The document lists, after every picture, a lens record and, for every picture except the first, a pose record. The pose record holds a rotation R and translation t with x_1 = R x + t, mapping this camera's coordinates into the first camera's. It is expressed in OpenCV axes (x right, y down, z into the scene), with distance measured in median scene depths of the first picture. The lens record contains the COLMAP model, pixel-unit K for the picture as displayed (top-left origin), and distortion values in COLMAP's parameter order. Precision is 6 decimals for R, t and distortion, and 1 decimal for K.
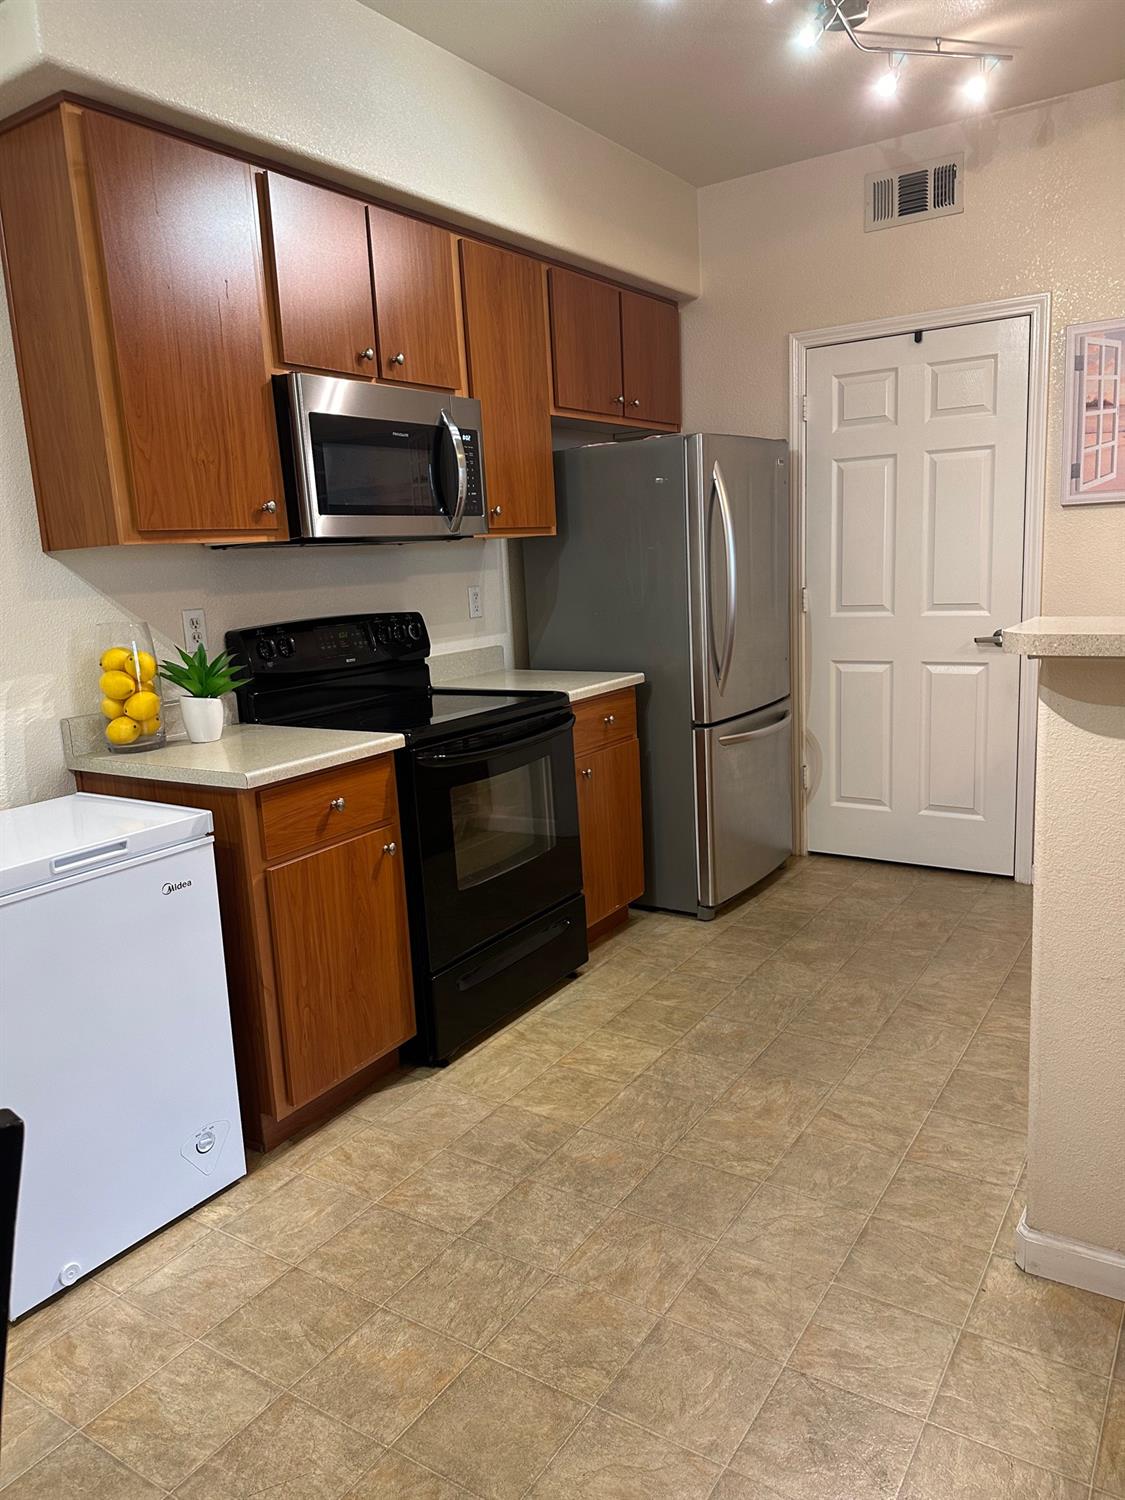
lens RADIAL K [[1044.6, 0, 565.0], [0, 1044.6, 743.2], [0, 0, 1]] dist [0.054314, -0.069330]
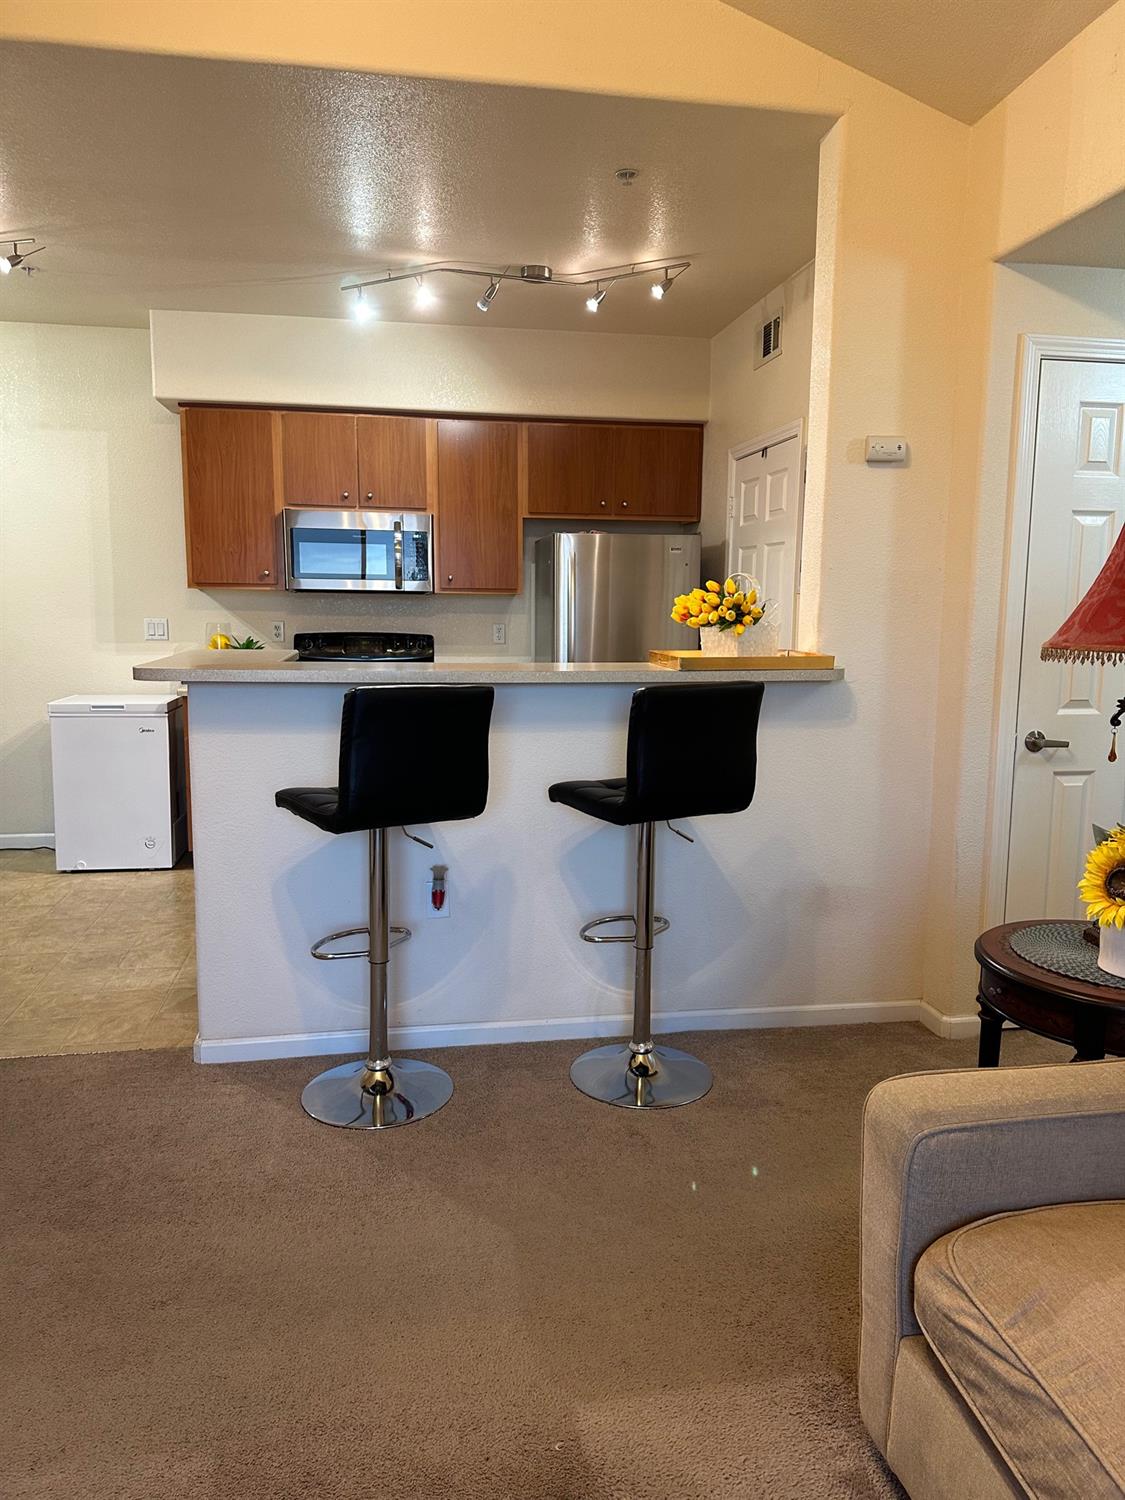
lens RADIAL K [[1044.6, 0, 565.8], [0, 1044.6, 751.4], [0, 0, 1]] dist [0.054314, -0.069330]
pose [[0.684543, 0.161720, -0.710808, 1.410781], [-0.177698, 0.982687, 0.052445, -0.080045], [0.706983, 0.090408, 0.701428, -0.001935]]
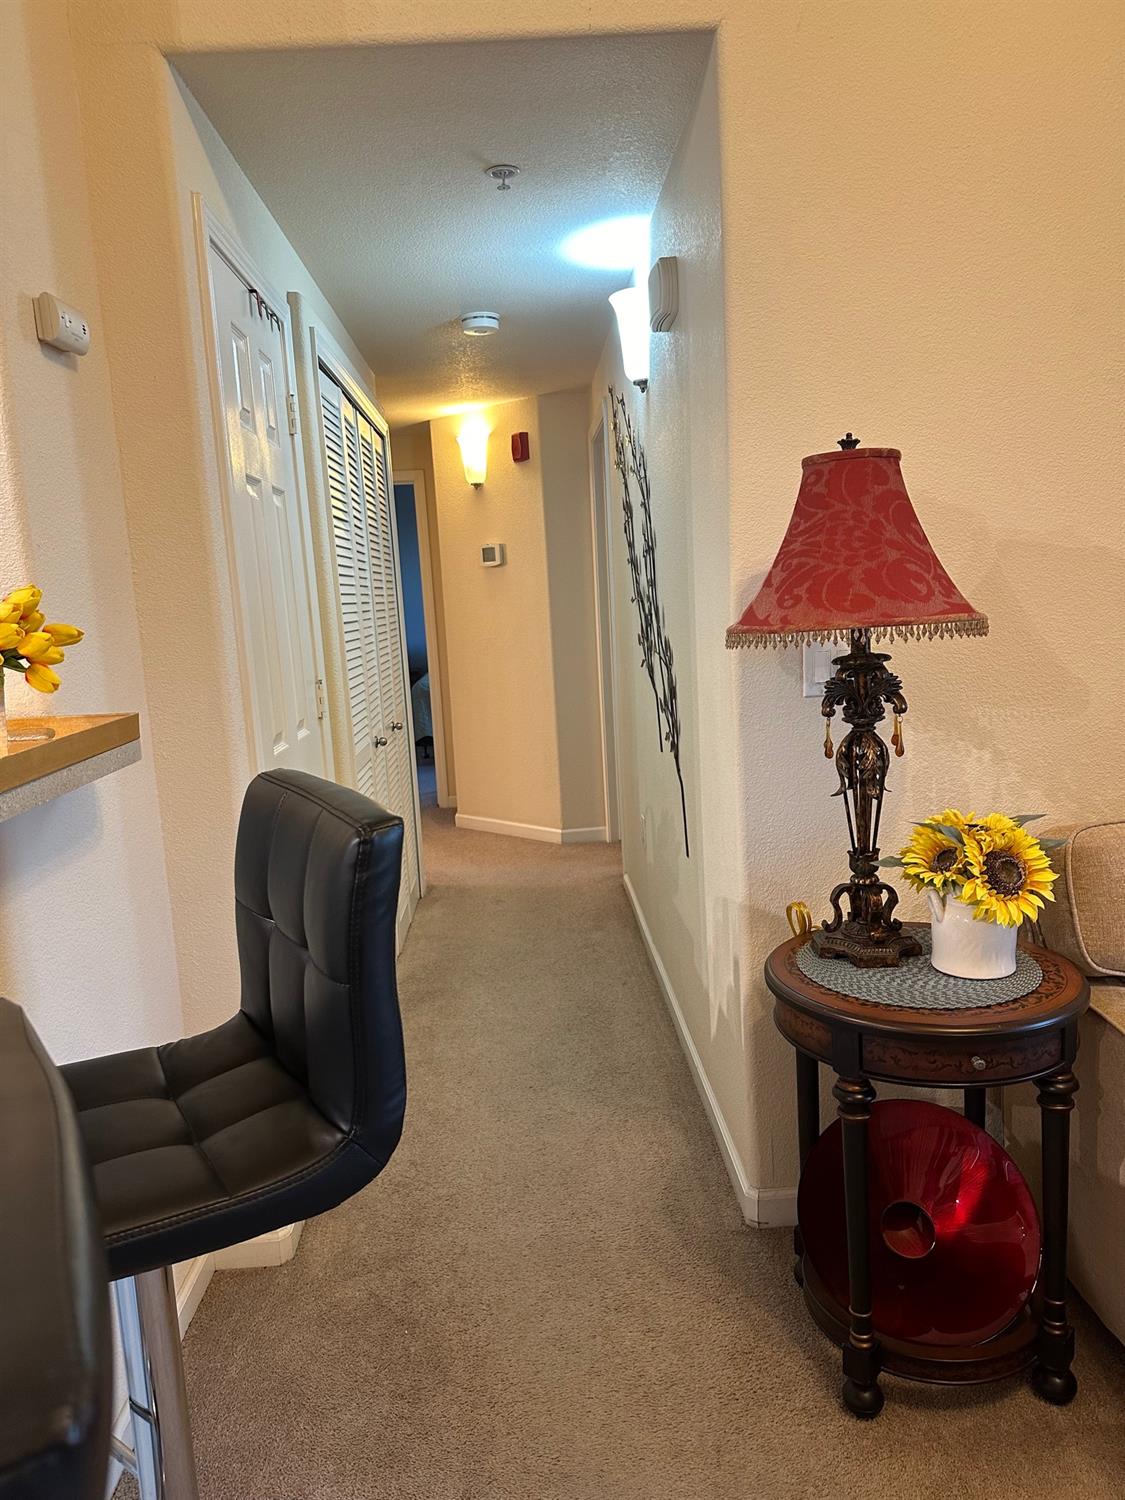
lens RADIAL K [[1044.6, 0, 555.5], [0, 1044.6, 762.0], [0, 0, 1]] dist [0.054314, -0.069330]
pose [[0.815090, -0.085169, 0.573040, 0.723713], [0.118105, 0.992791, -0.020437, -0.104683], [-0.567168, 0.084337, 0.819273, 0.336366]]
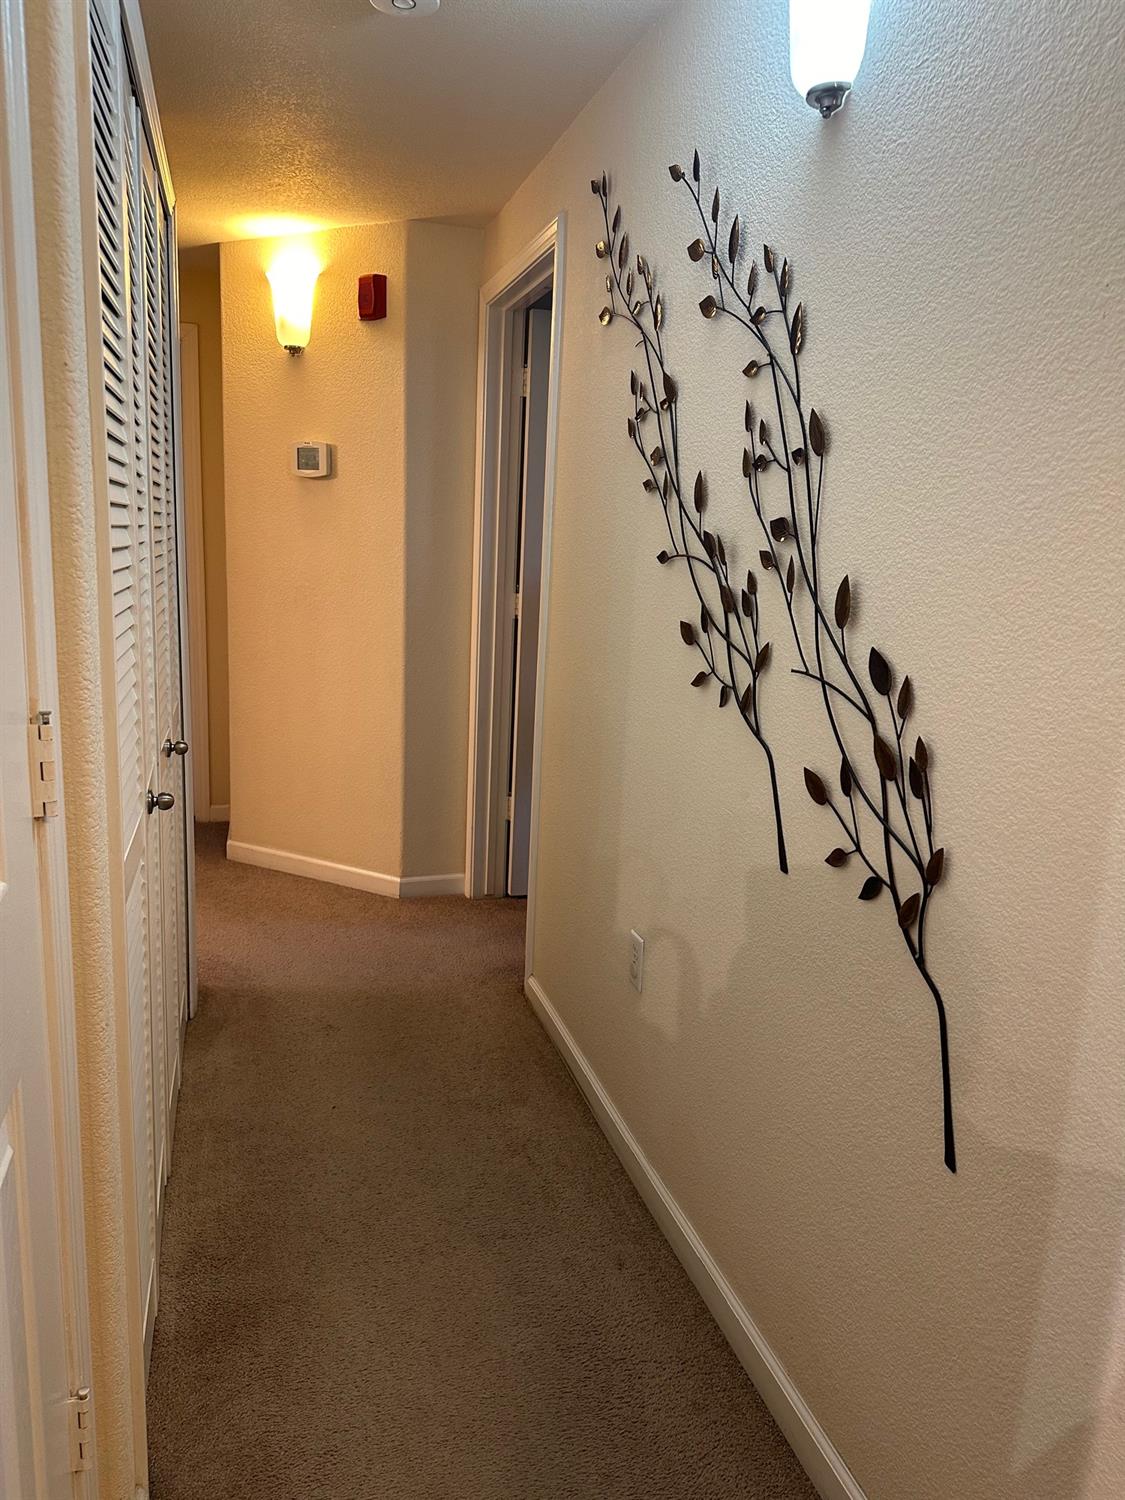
lens RADIAL K [[1044.6, 0, 568.8], [0, 1044.6, 748.6], [0, 0, 1]] dist [0.054314, -0.069330]
pose [[0.634325, -0.068453, 0.770030, 0.946915], [0.061237, 0.997391, 0.038220, -0.212342], [-0.770638, 0.022910, 0.636862, 0.885755]]
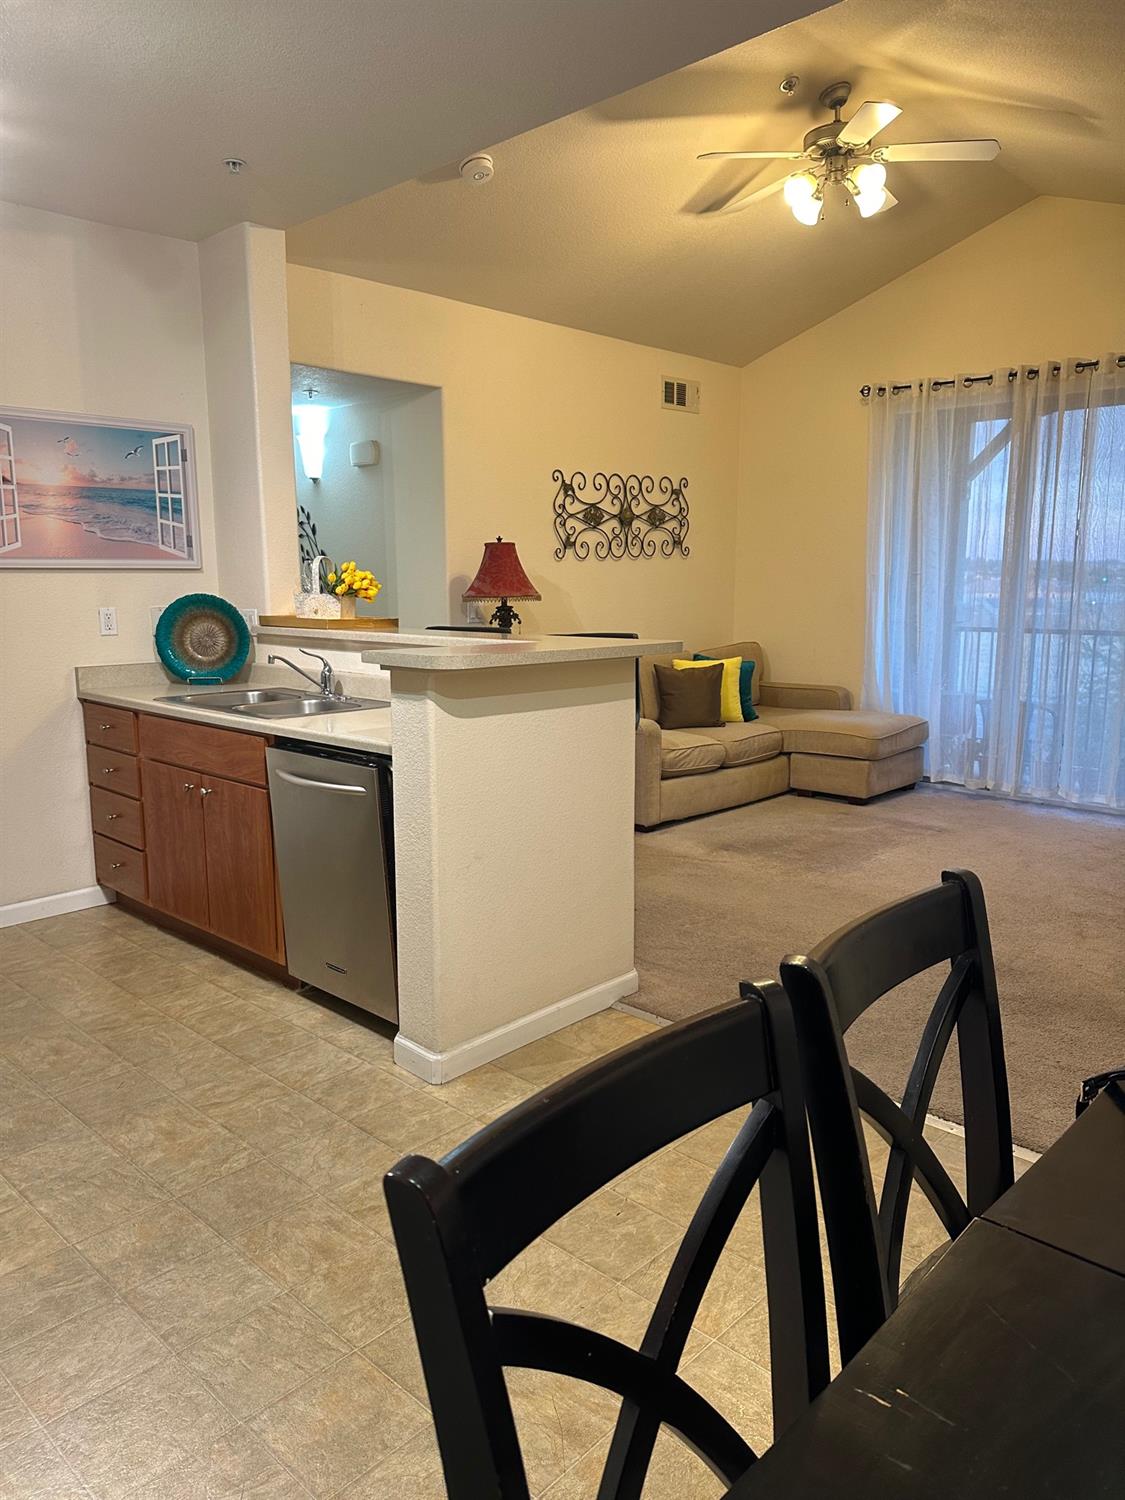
lens RADIAL K [[1044.6, 0, 566.9], [0, 1044.6, 752.5], [0, 0, 1]] dist [0.054314, -0.069330]
pose [[0.172050, -0.108889, 0.979052, -0.593700], [0.169052, 0.982391, 0.079552, -0.030508], [-0.970474, 0.151824, 0.187428, 0.302944]]
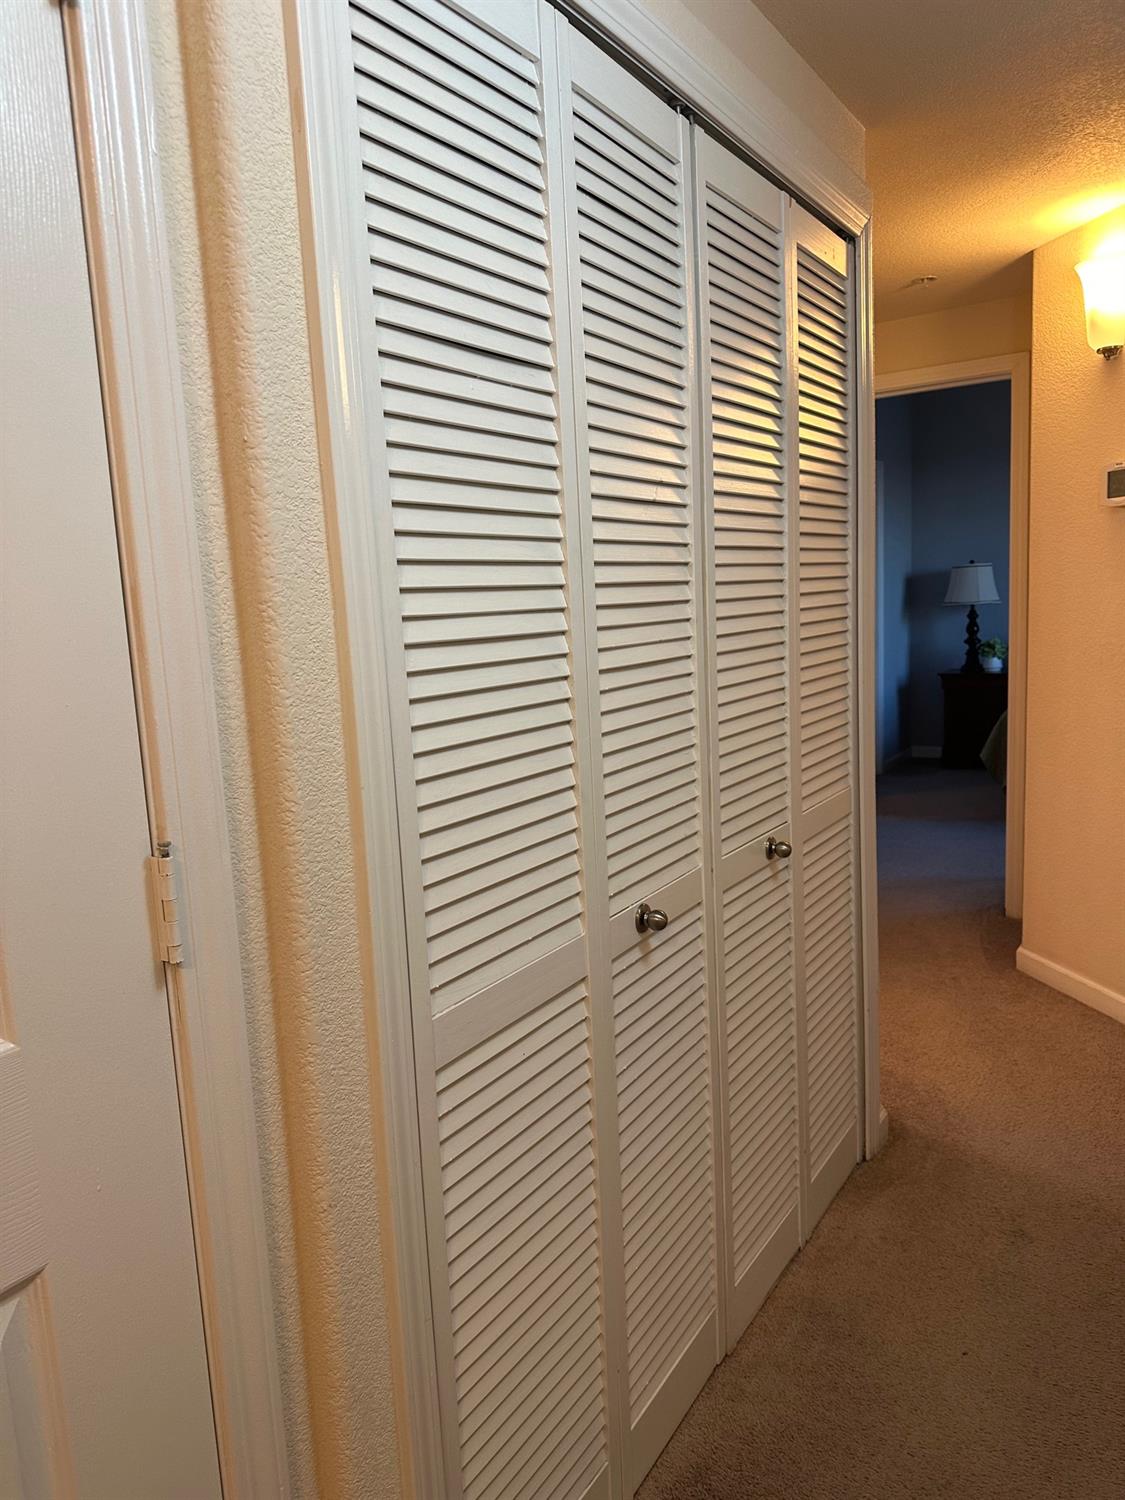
lens RADIAL K [[1044.6, 0, 563.6], [0, 1044.6, 752.0], [0, 0, 1]] dist [0.054314, -0.069330]
pose [[0.999992, -0.002863, 0.002647, 1.207321], [0.002974, 0.999065, -0.043126, -0.233447], [-0.002521, 0.043134, 0.999066, 0.934596]]
